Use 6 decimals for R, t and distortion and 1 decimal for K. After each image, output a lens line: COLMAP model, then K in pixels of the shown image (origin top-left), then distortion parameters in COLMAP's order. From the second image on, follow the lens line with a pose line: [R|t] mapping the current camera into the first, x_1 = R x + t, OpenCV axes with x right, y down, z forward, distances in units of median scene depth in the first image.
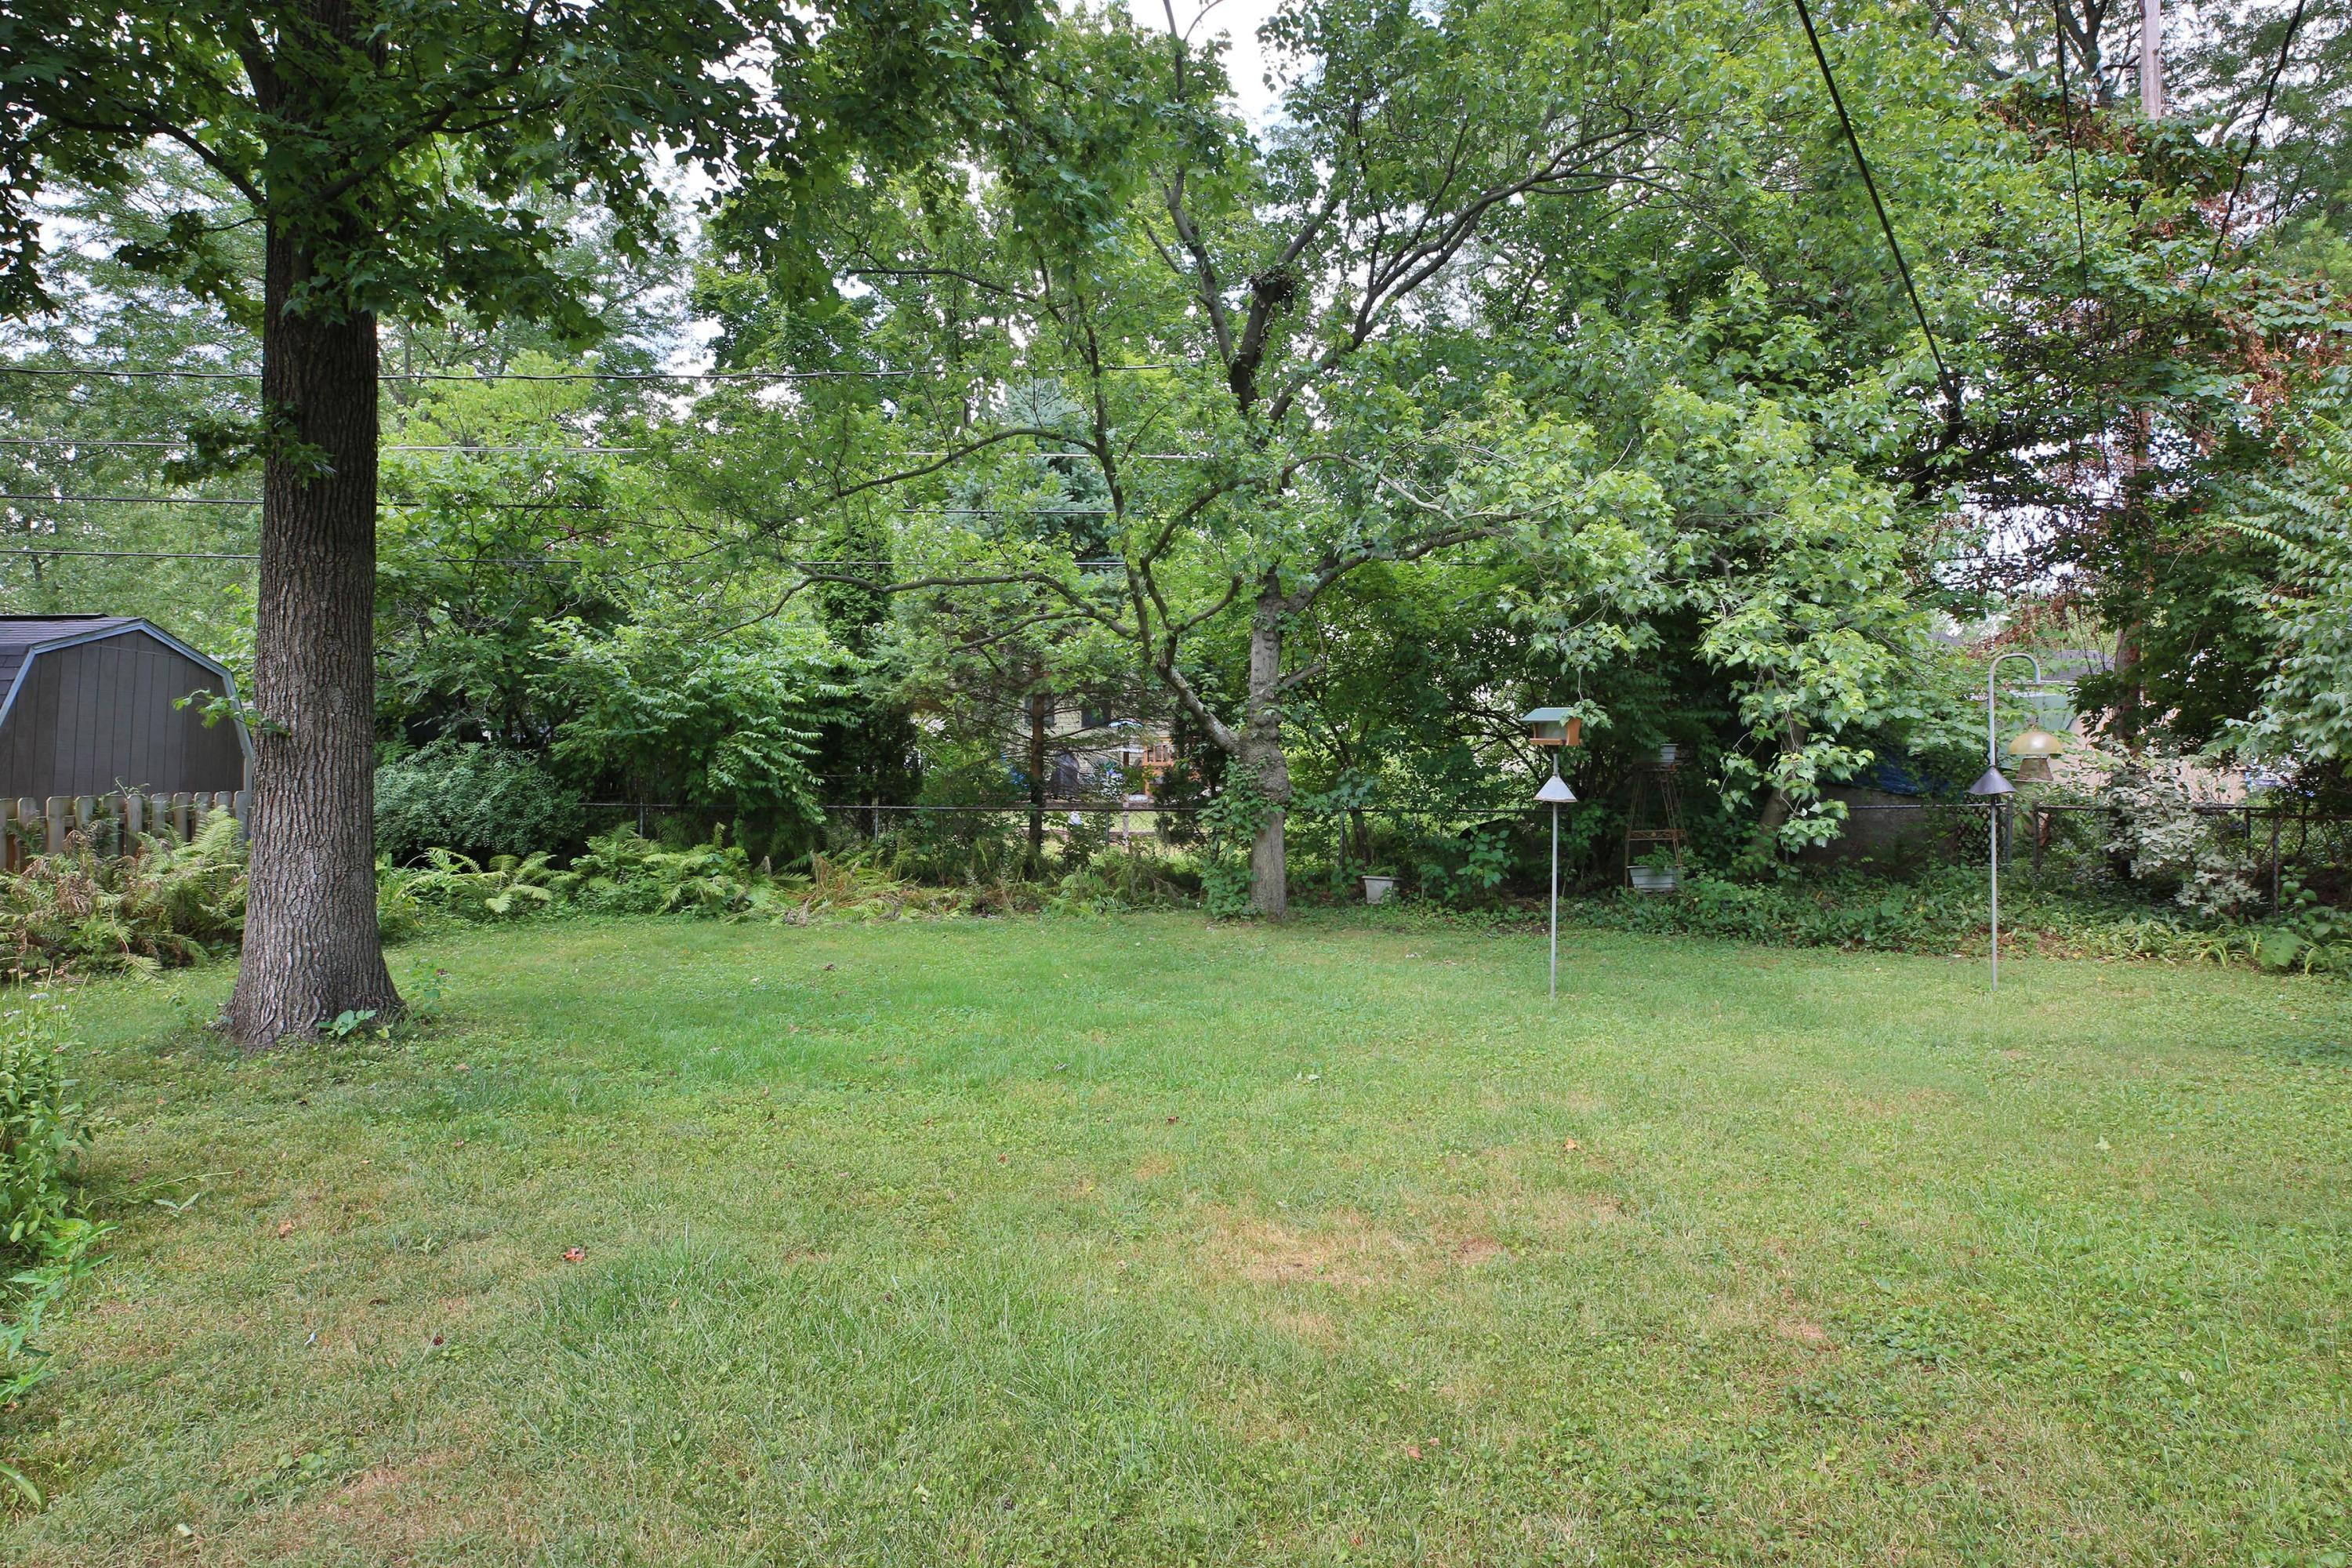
lens RADIAL K [[1202.5, 0, 1176.0], [0, 1202.5, 784.0], [0, 0, 1]] dist [-0.032809, 0.000708]
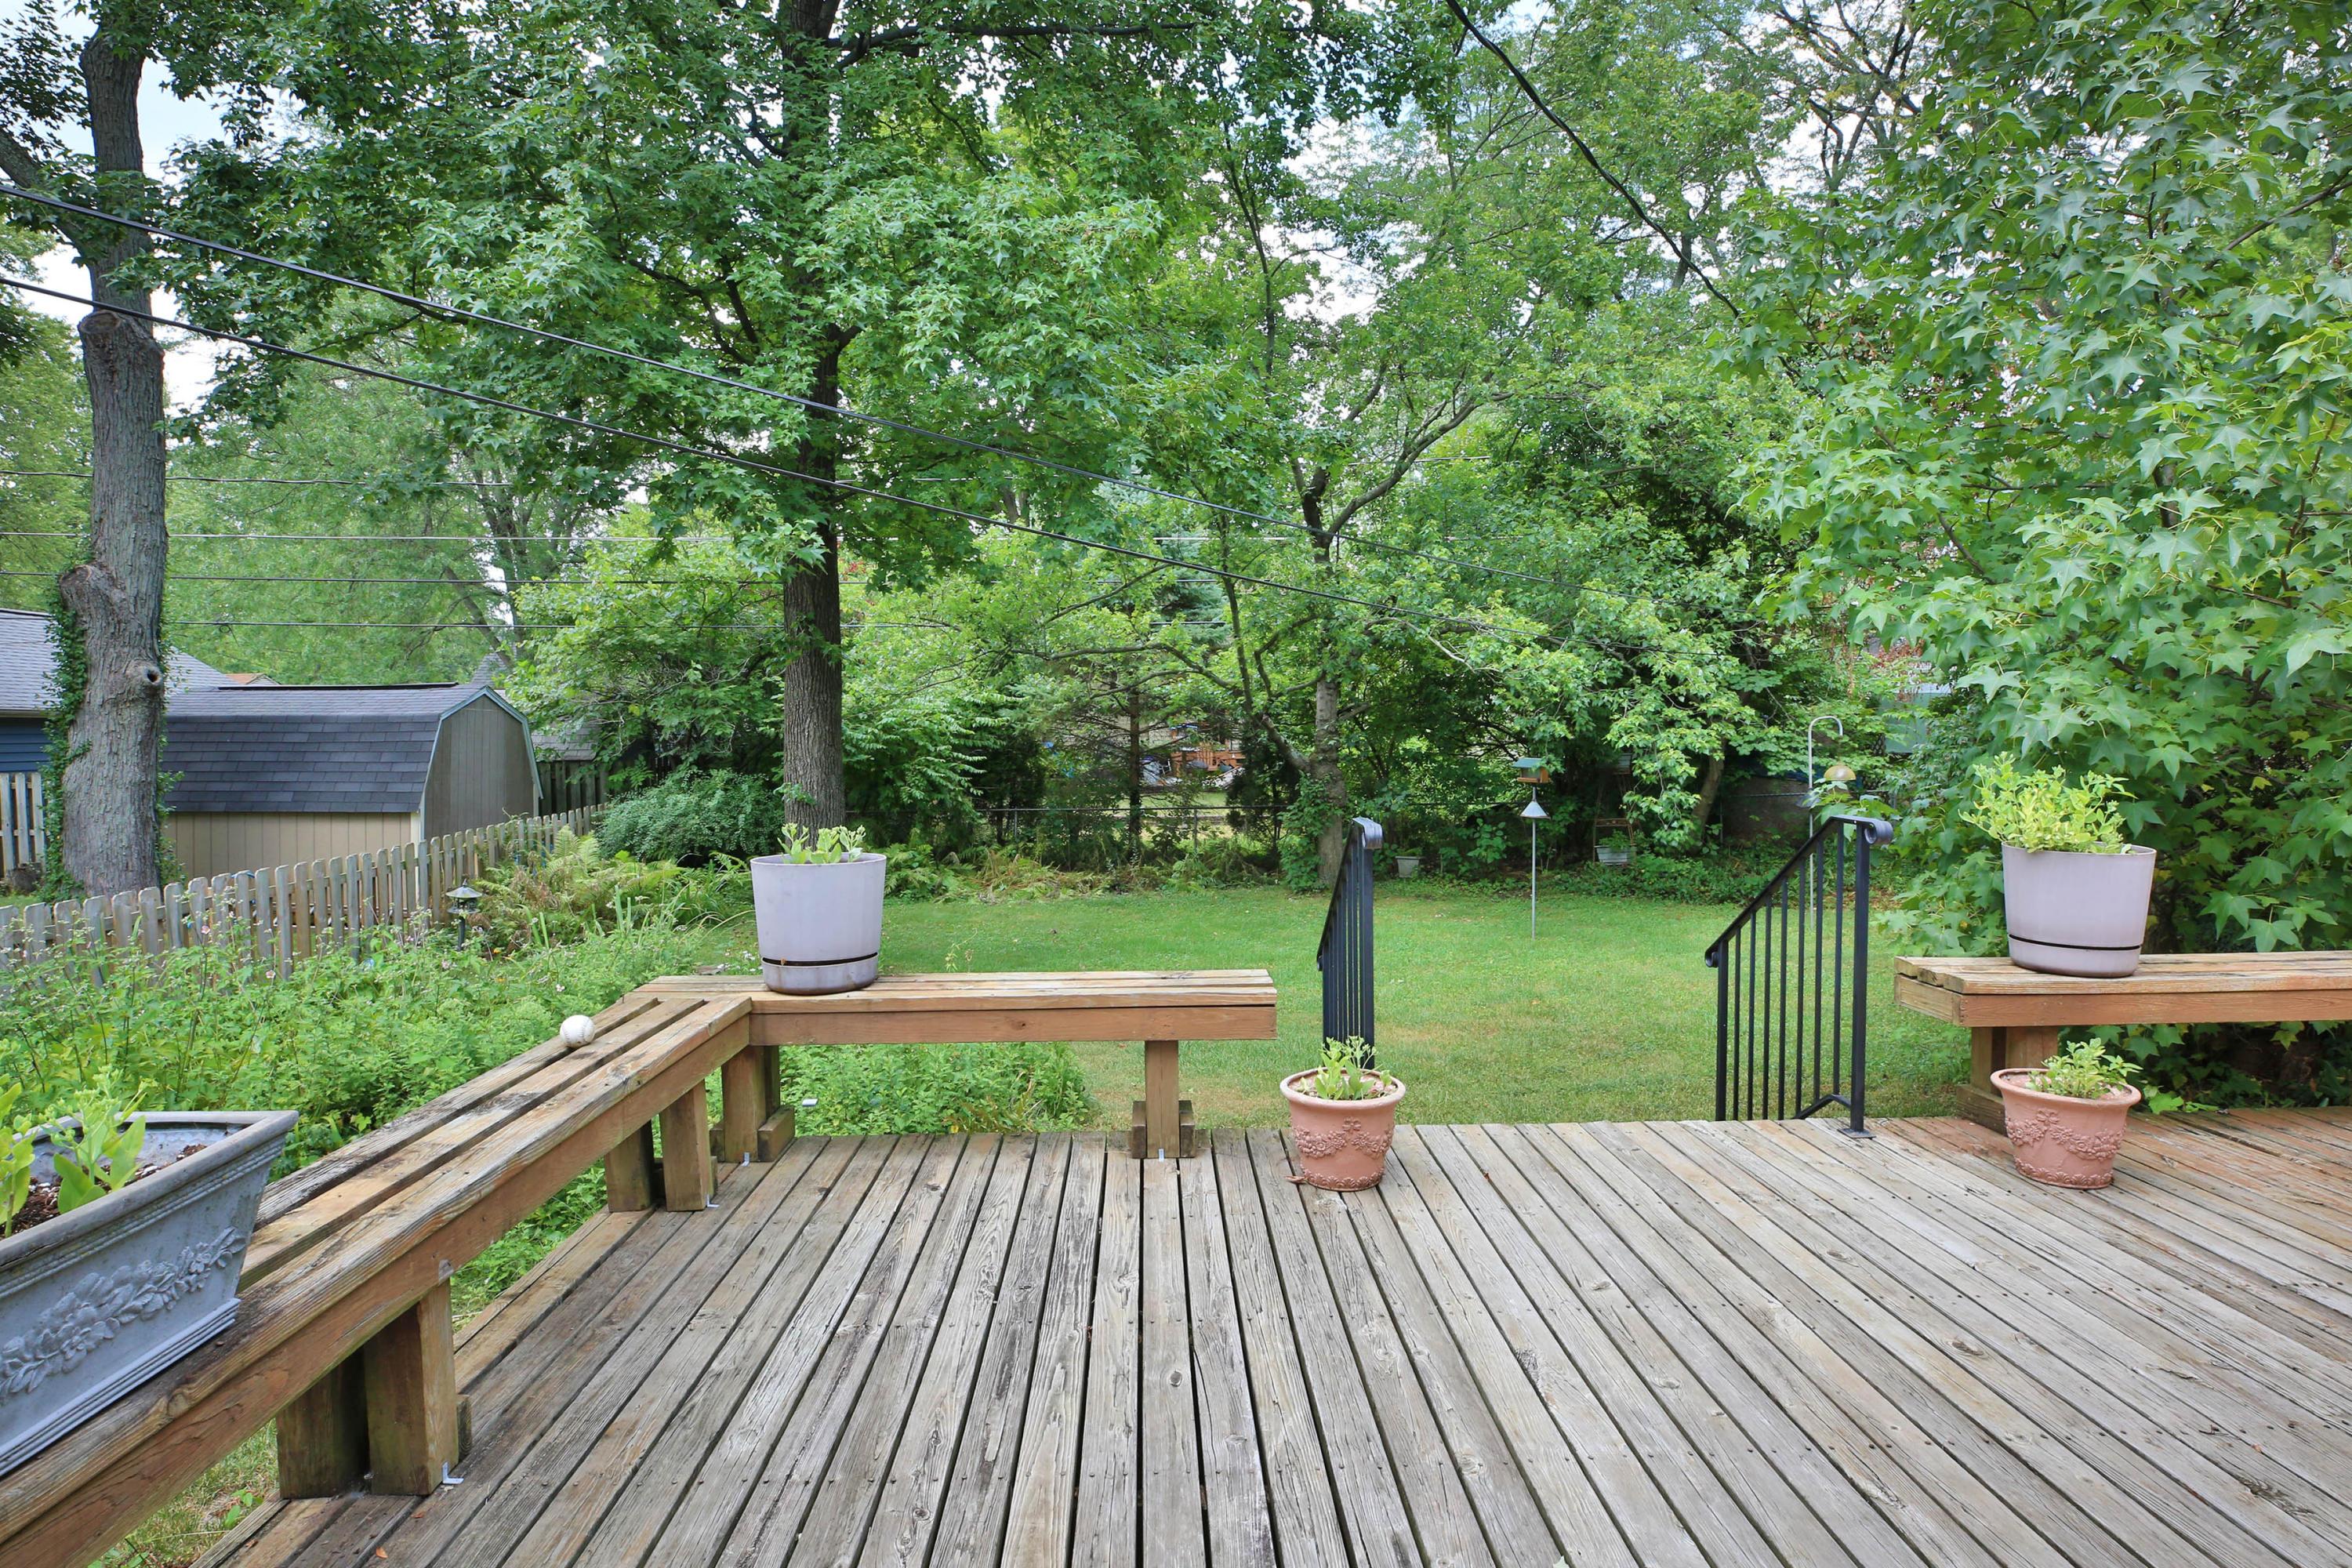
lens RADIAL K [[1239.6, 0, 1205.4], [0, 1239.6, 780.2], [0, 0, 1]] dist [-0.000475, -0.000066]
pose [[0.999404, -0.018886, 0.028892, -0.097271], [0.018118, 0.999482, 0.026599, -0.050325], [-0.029379, -0.026060, 0.999229, -0.374993]]
